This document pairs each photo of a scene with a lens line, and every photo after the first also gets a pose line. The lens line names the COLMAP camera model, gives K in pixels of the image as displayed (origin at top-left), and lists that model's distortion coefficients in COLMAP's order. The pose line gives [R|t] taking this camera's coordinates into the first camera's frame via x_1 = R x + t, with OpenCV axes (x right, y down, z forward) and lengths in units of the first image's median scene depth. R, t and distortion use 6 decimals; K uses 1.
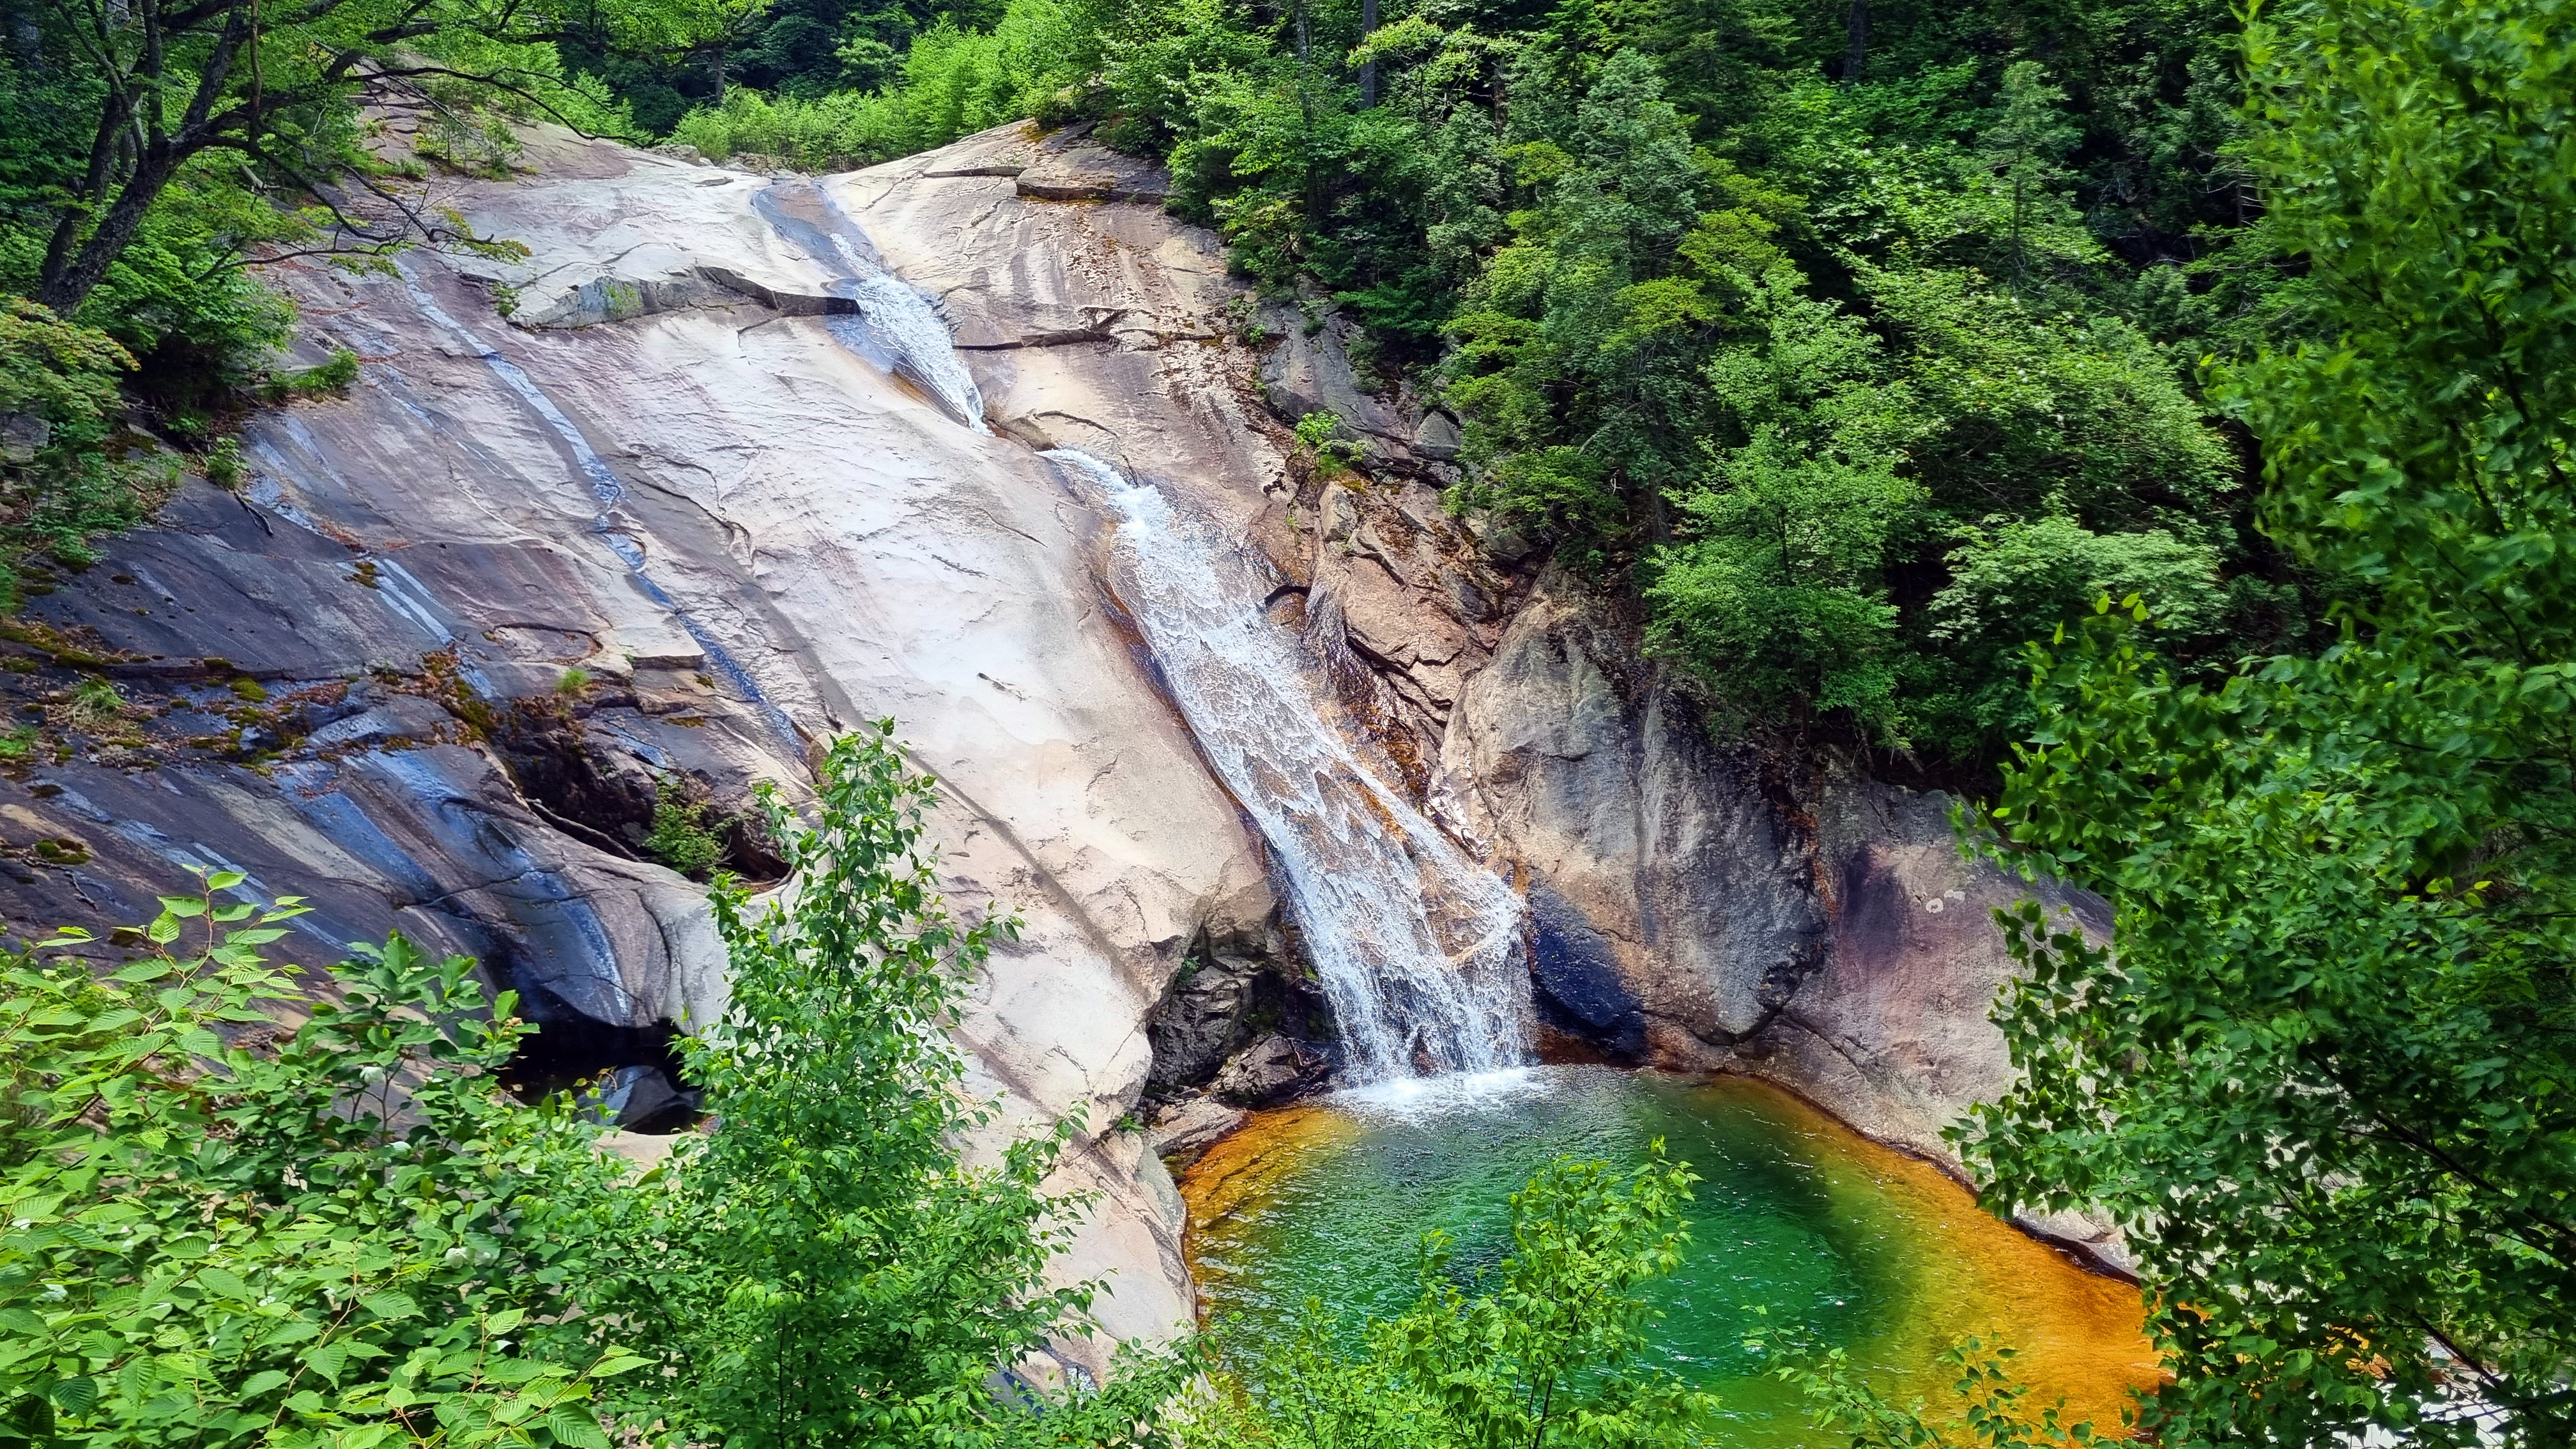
lens RADIAL K [[1937.4, 0, 1288.0], [0, 1937.4, 724.5], [0, 0, 1]] dist [0.060628, -0.000799]
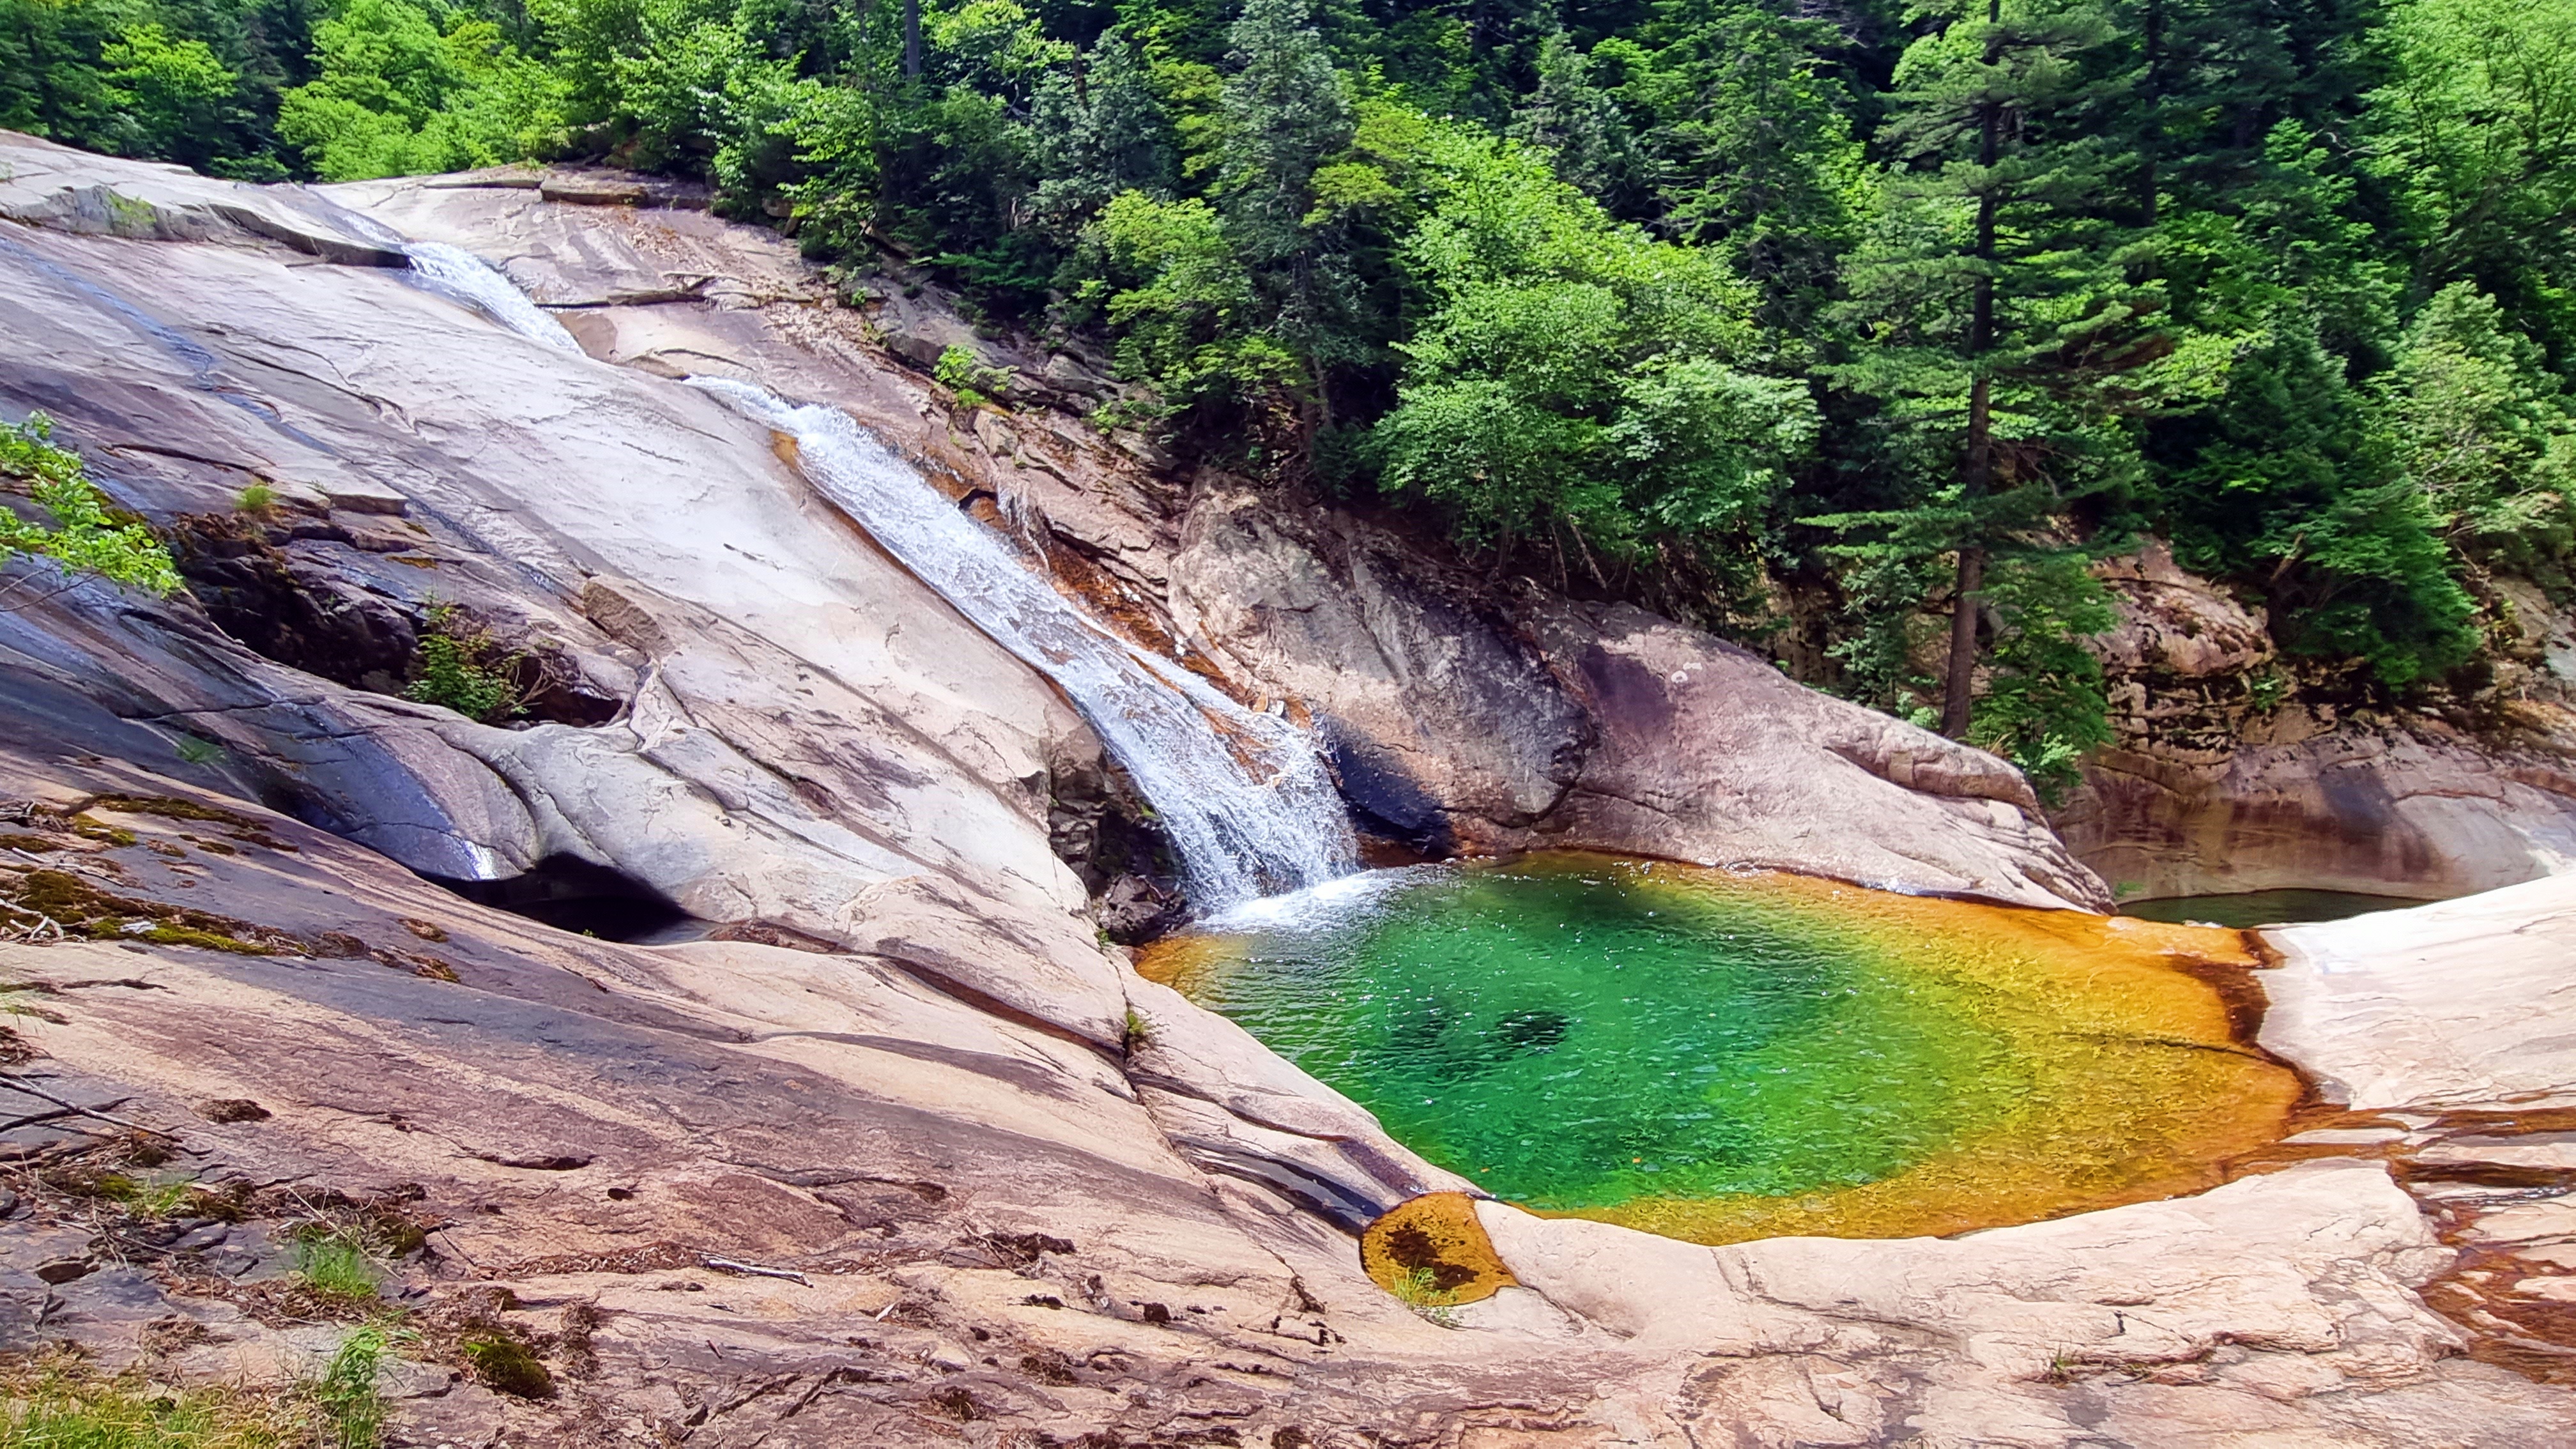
lens RADIAL K [[1457.4, 0, 1288.0], [0, 1457.4, 724.5], [0, 0, 1]] dist [0.020012, -0.015571]
pose [[0.907573, -0.090055, 0.410123, -0.193042], [0.110527, 0.993522, -0.026431, 0.097504], [-0.405086, 0.069318, 0.911647, 0.256684]]
